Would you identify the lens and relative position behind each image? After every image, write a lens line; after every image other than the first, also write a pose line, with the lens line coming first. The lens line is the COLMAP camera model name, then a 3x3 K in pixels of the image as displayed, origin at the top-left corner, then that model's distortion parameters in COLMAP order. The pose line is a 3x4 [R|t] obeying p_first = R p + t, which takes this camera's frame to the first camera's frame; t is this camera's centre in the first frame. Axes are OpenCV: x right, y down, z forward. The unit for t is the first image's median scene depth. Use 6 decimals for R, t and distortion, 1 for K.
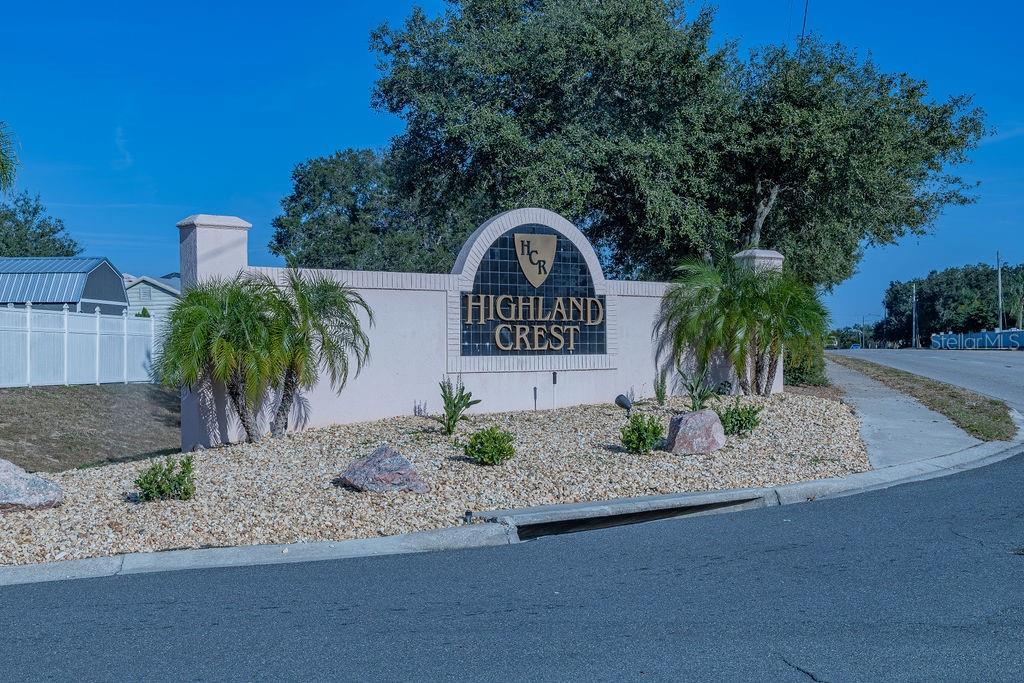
lens RADIAL K [[1339.3, 0, 512.0], [0, 1339.3, 341.5], [0, 0, 1]] dist [0.025426, 0.023463]
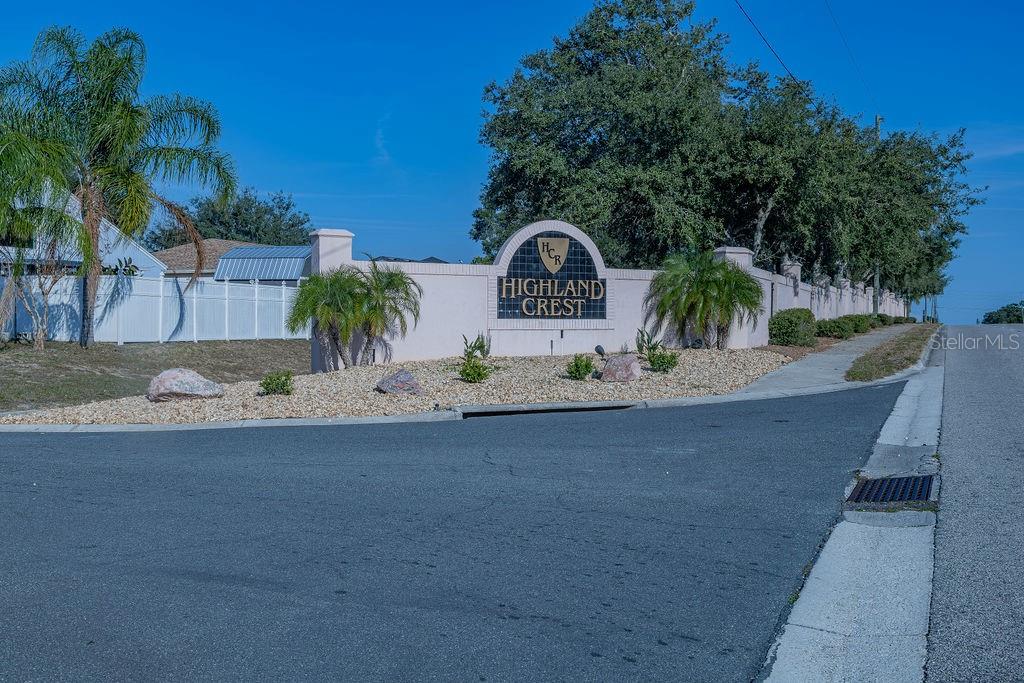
lens RADIAL K [[1190.8, 0, 512.0], [0, 1190.8, 341.5], [0, 0, 1]] dist [0.005030, -0.001253]
pose [[0.985059, 0.014857, -0.171573, 0.200438], [-0.010779, 0.999637, 0.024679, 0.002975], [0.171877, -0.022461, 0.984862, -0.314879]]
